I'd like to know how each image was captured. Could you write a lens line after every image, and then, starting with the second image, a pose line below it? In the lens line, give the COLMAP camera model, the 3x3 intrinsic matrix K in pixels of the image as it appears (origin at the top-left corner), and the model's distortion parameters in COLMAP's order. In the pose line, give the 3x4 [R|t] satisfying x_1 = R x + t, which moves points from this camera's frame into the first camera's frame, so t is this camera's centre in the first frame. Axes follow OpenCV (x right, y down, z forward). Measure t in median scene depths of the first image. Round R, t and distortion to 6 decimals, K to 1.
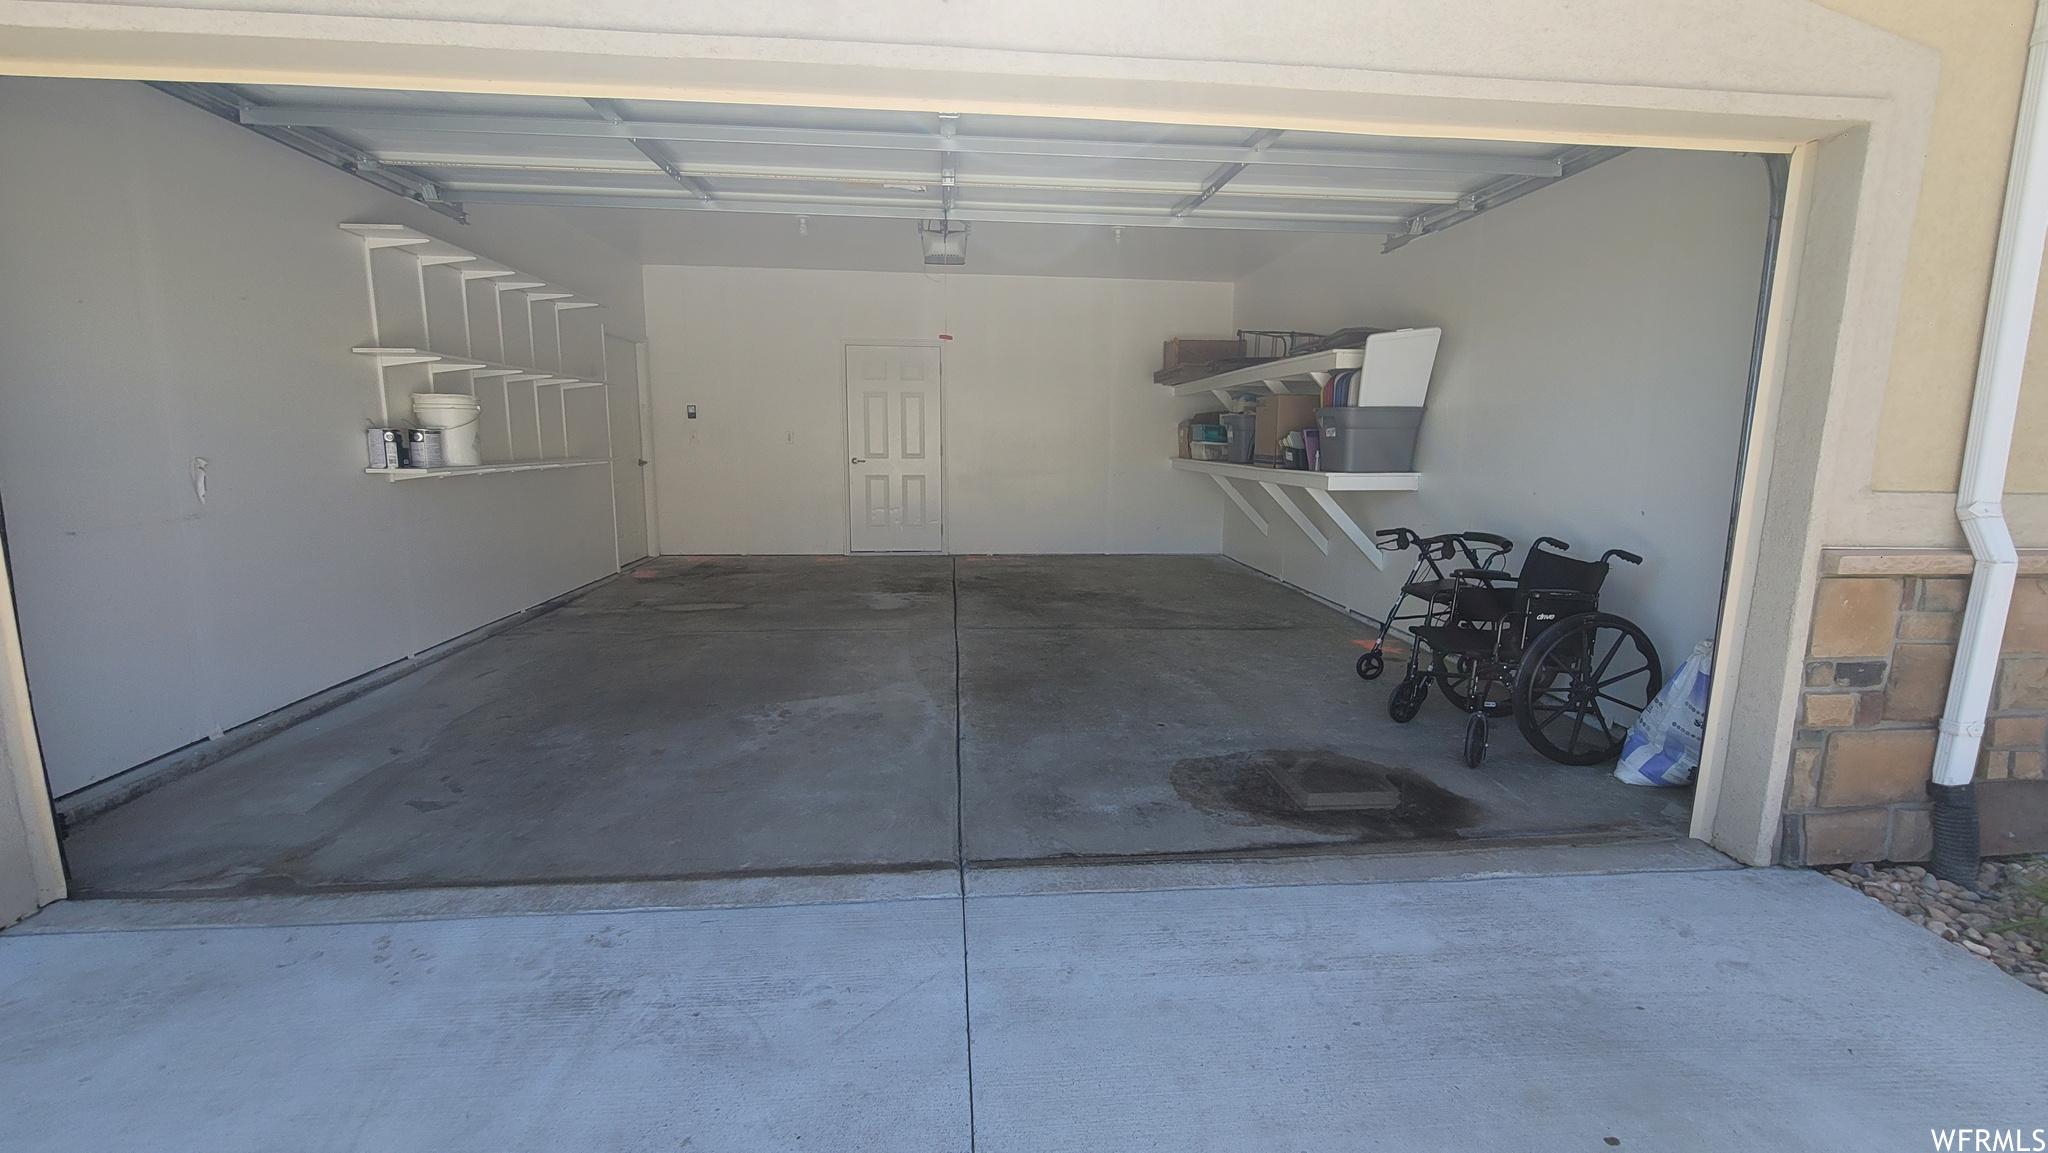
lens RADIAL K [[844.8, 0, 1021.6], [0, 844.8, 579.1], [0, 0, 1]] dist [-0.007459, 0.001532]
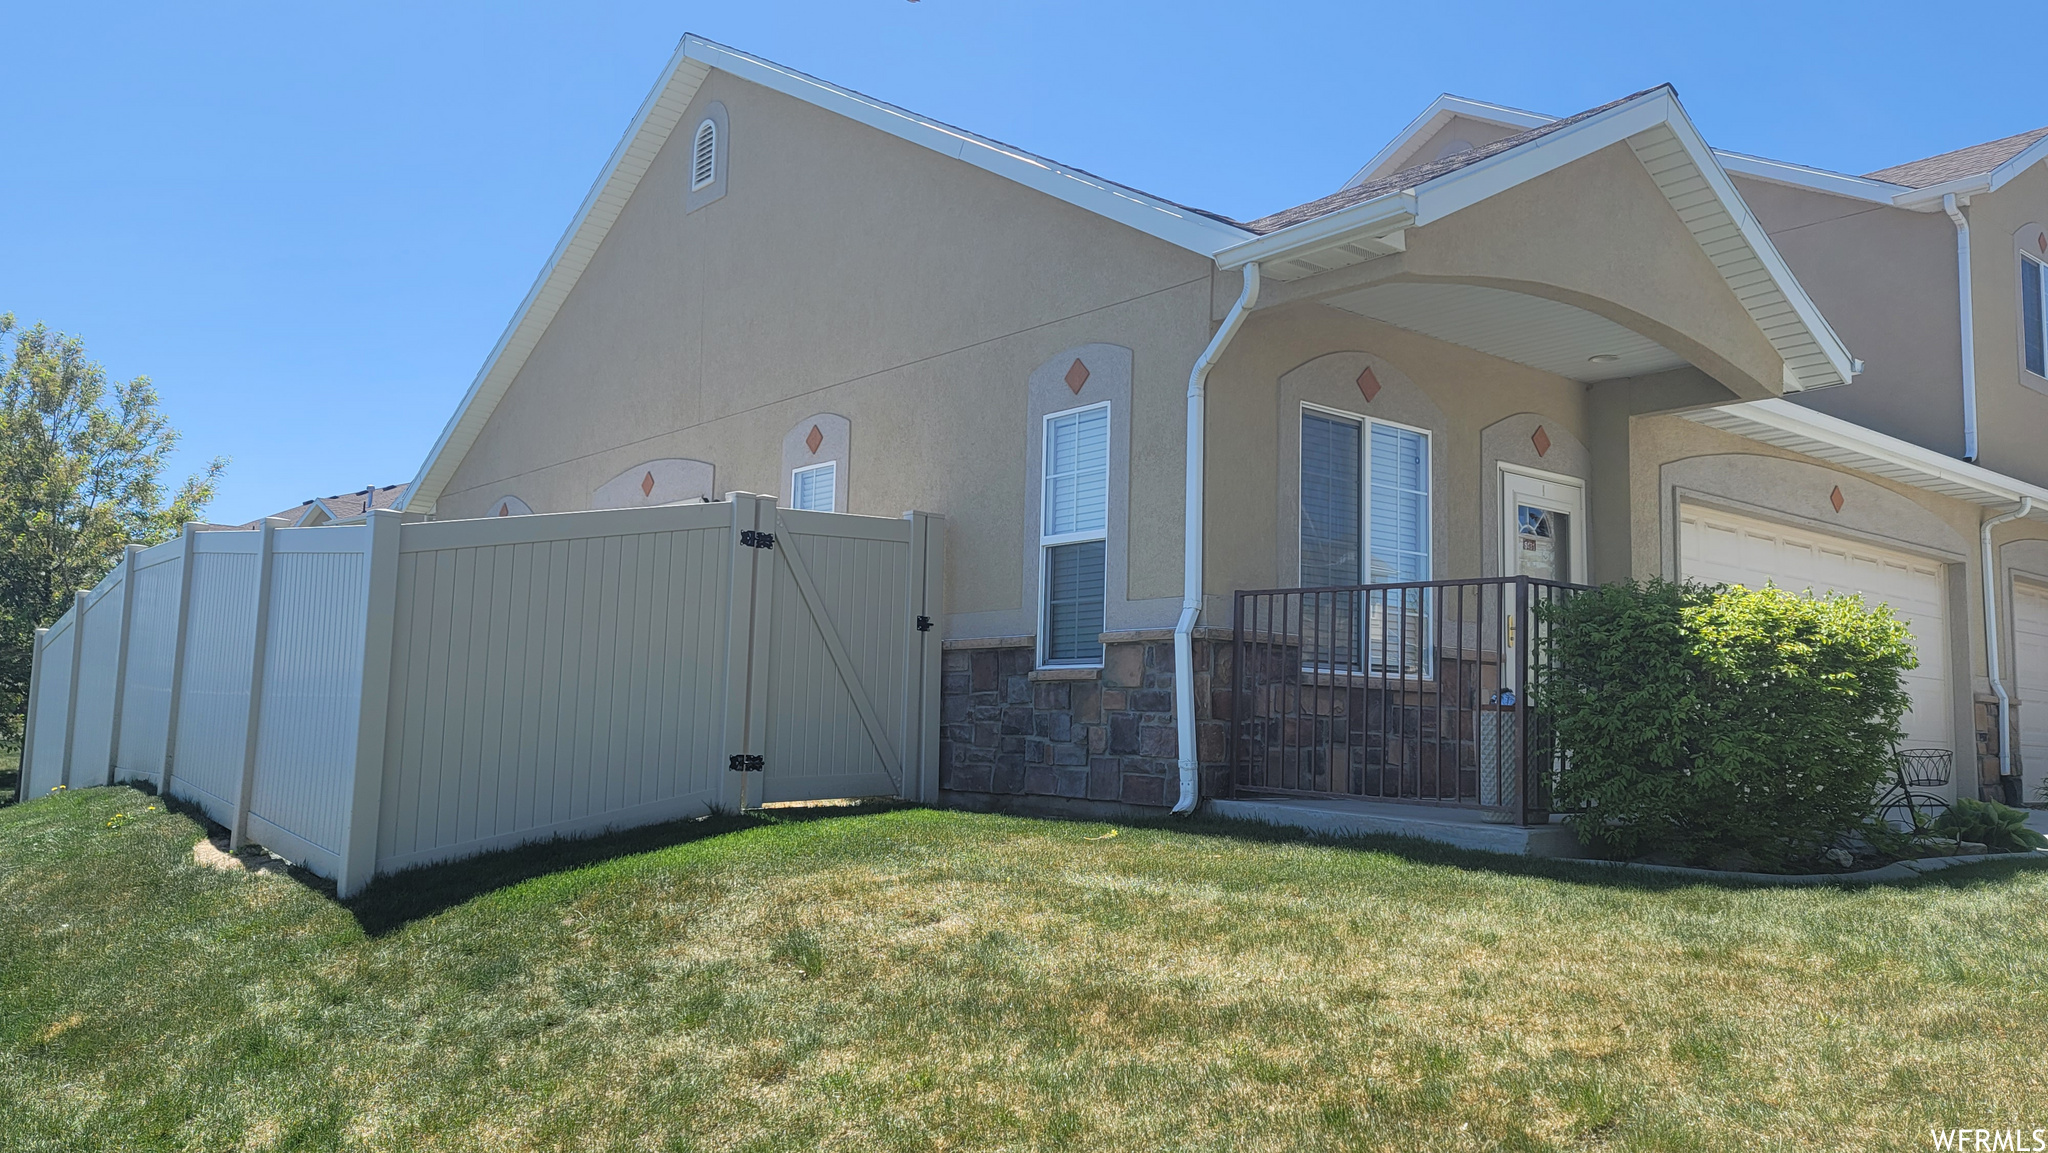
lens RADIAL K [[1534.0, 0, 1022.9], [0, 1534.0, 570.1], [0, 0, 1]] dist [0.060861, -0.029741]
pose [[0.822775, 0.078185, 0.562964, -4.894142], [0.074680, 0.967034, -0.243449, 0.630245], [-0.563440, 0.242346, 0.789813, -1.568041]]
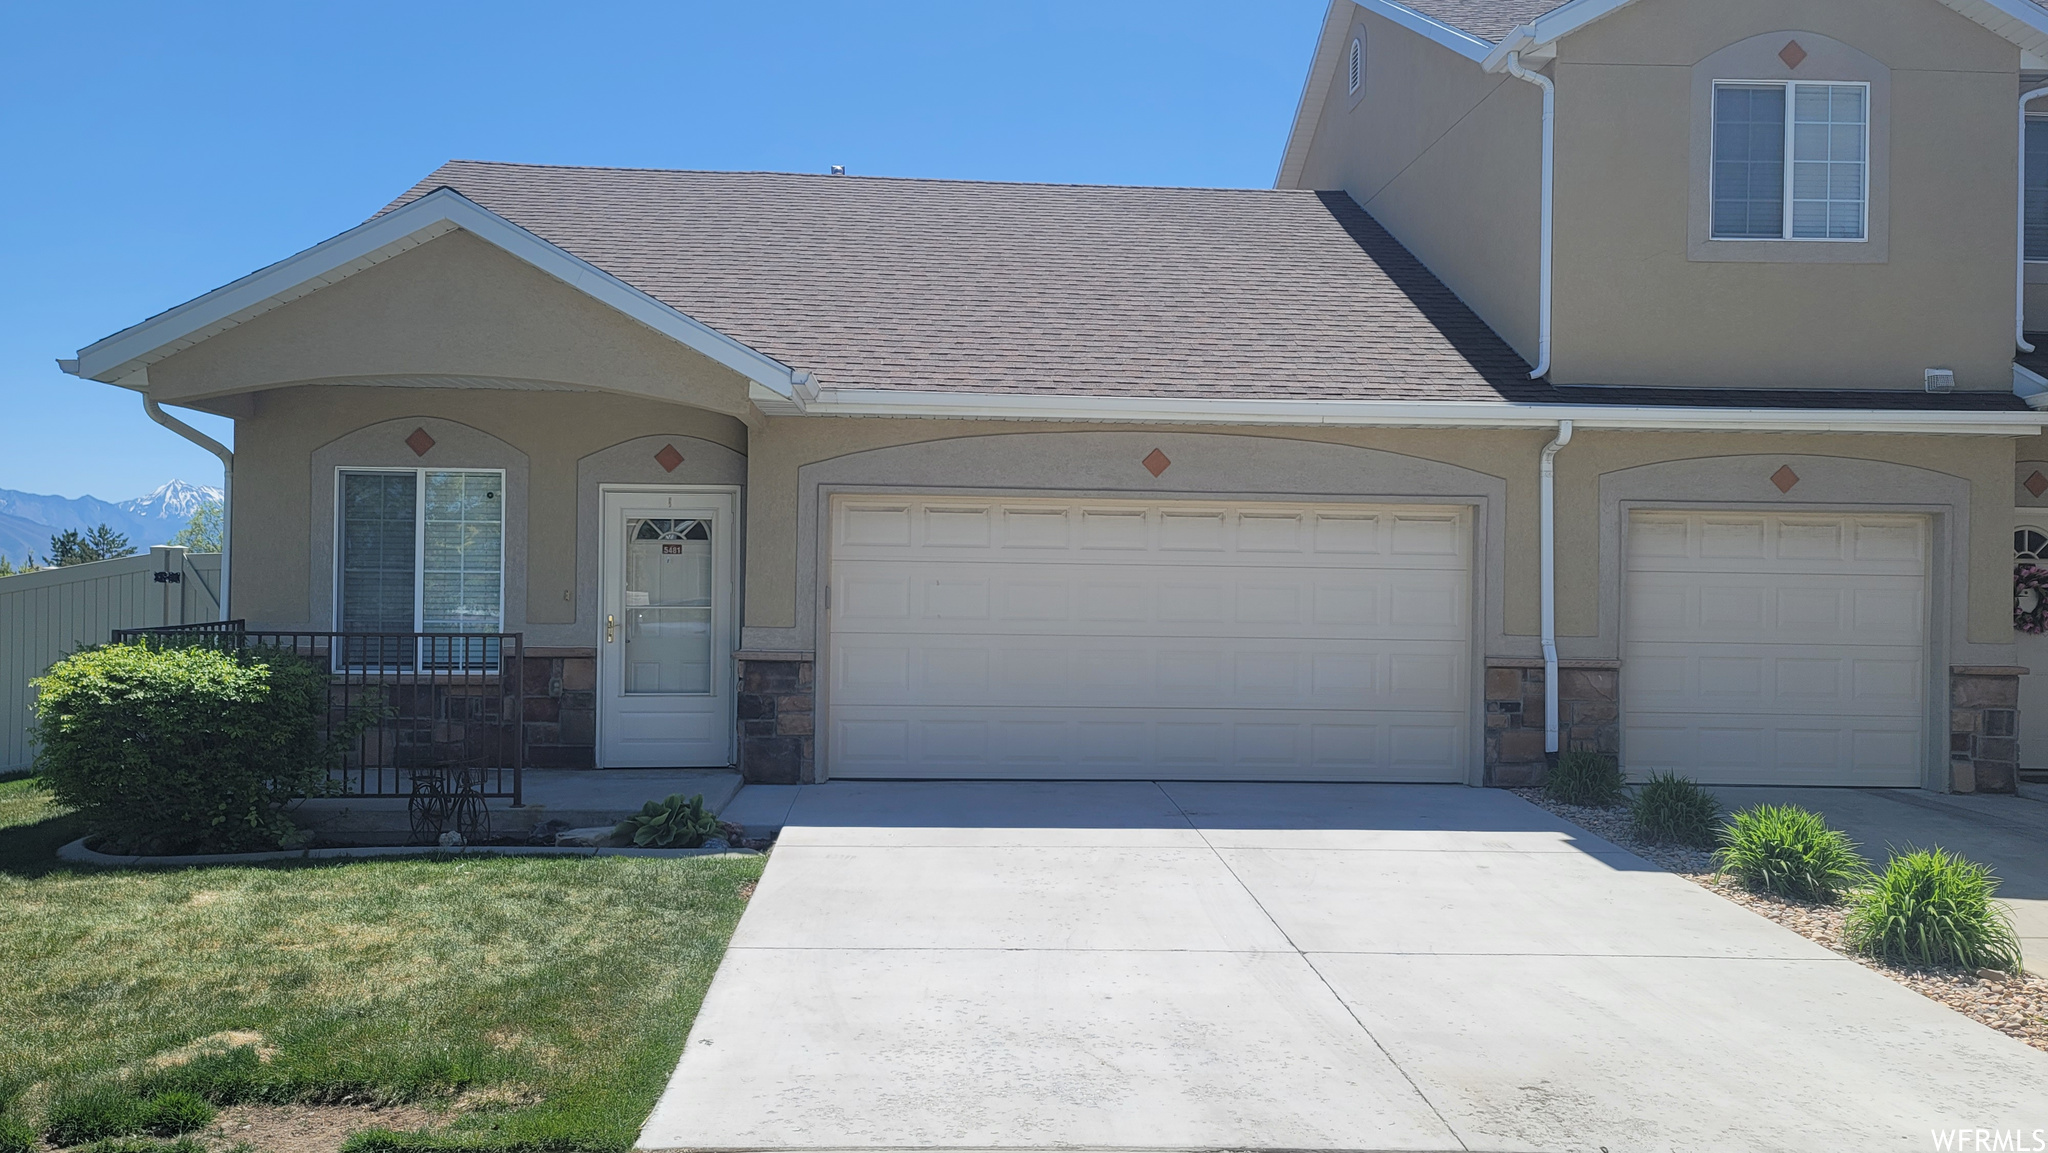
lens RADIAL K [[1534.0, 0, 1033.1], [0, 1534.0, 589.8], [0, 0, 1]] dist [0.060861, -0.029741]
pose [[0.999646, 0.008823, -0.025109, -0.317015], [-0.012955, 0.985448, -0.169481, 0.570031], [0.023248, 0.169746, 0.985214, -3.654086]]
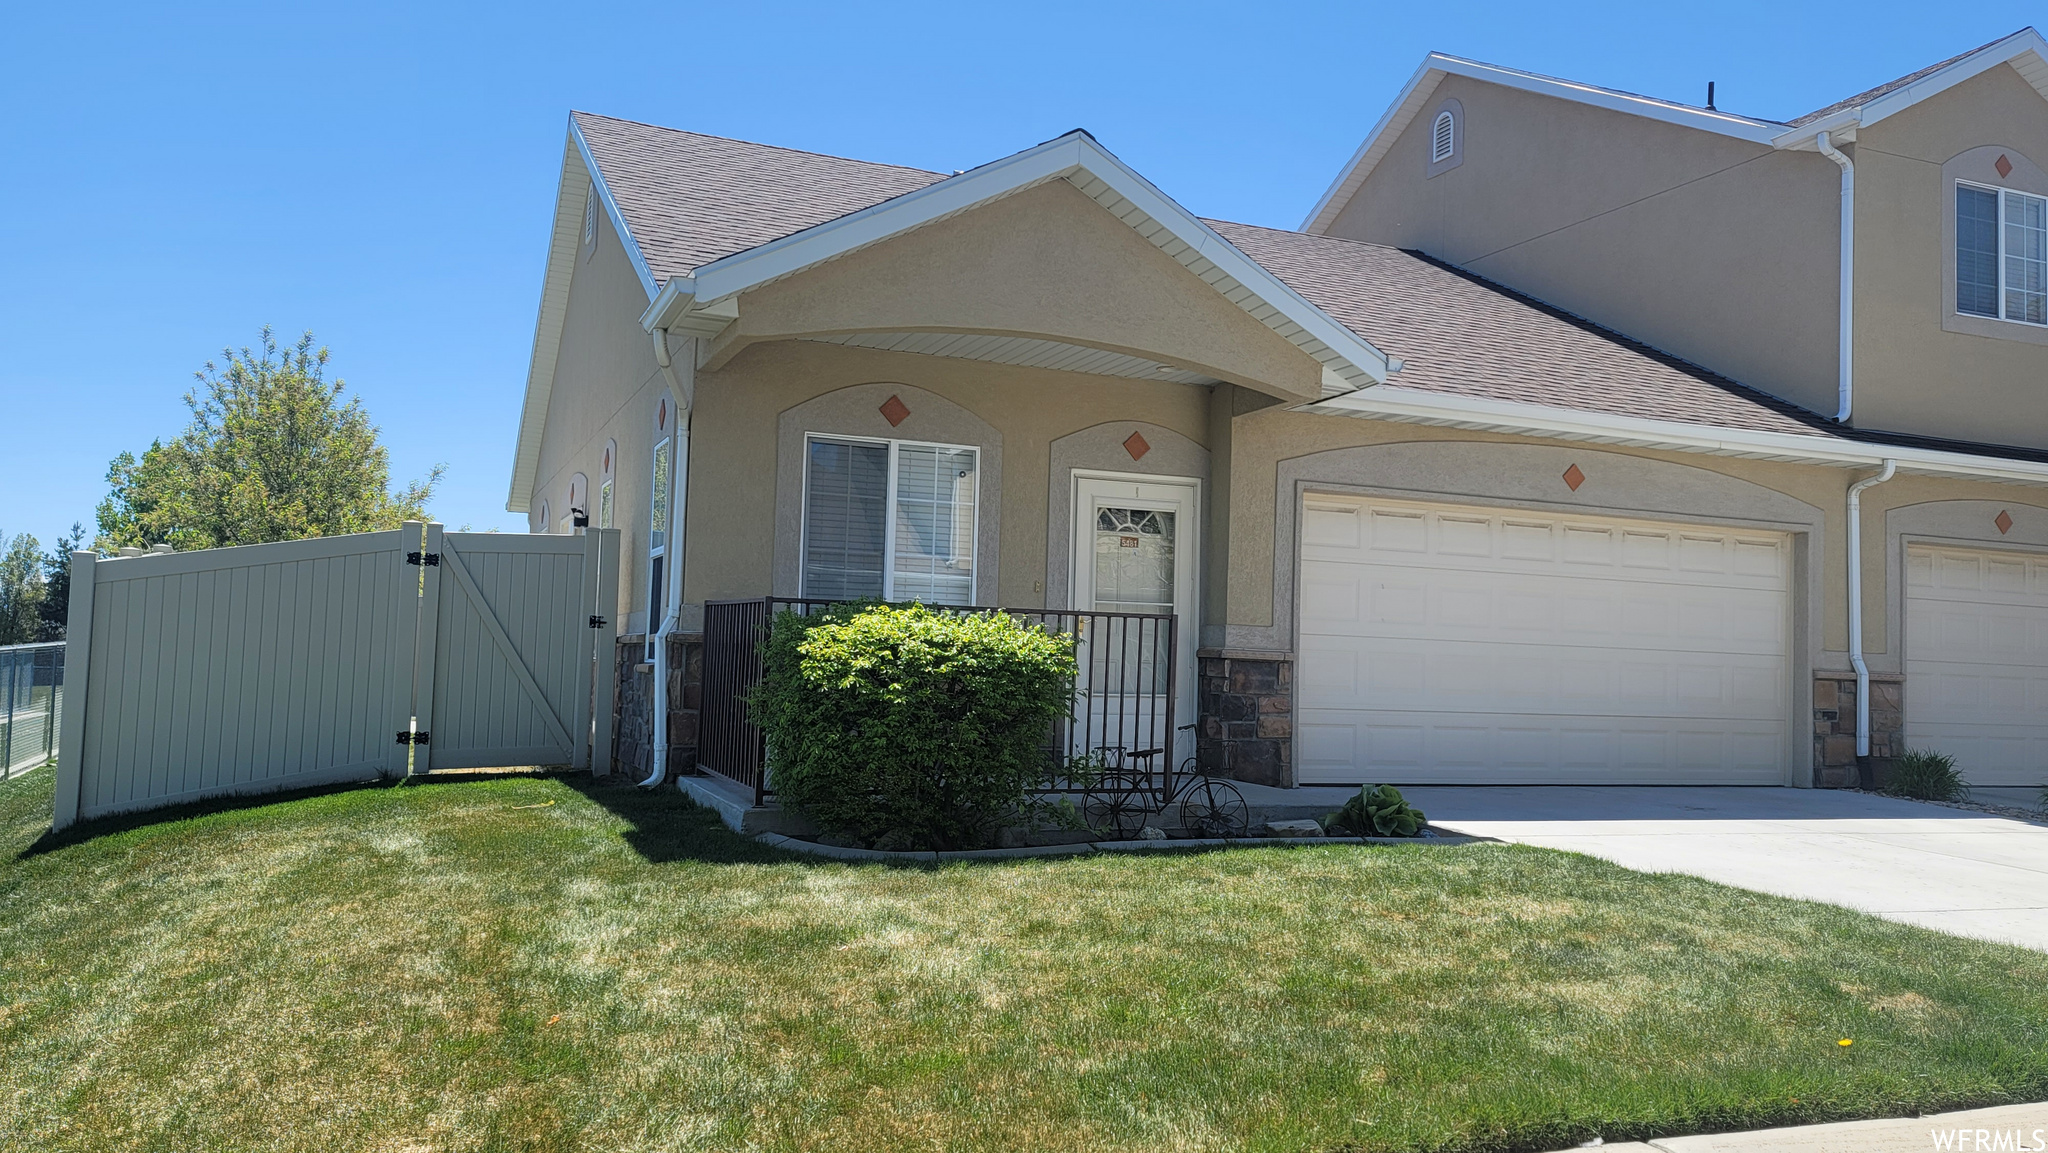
lens RADIAL K [[1534.0, 0, 1035.5], [0, 1534.0, 598.6], [0, 0, 1]] dist [0.060861, -0.029741]
pose [[0.951597, 0.037787, 0.305015, -3.101155], [0.027425, 0.978015, -0.206724, 0.729511], [-0.306121, 0.205084, 0.929640, -3.073959]]
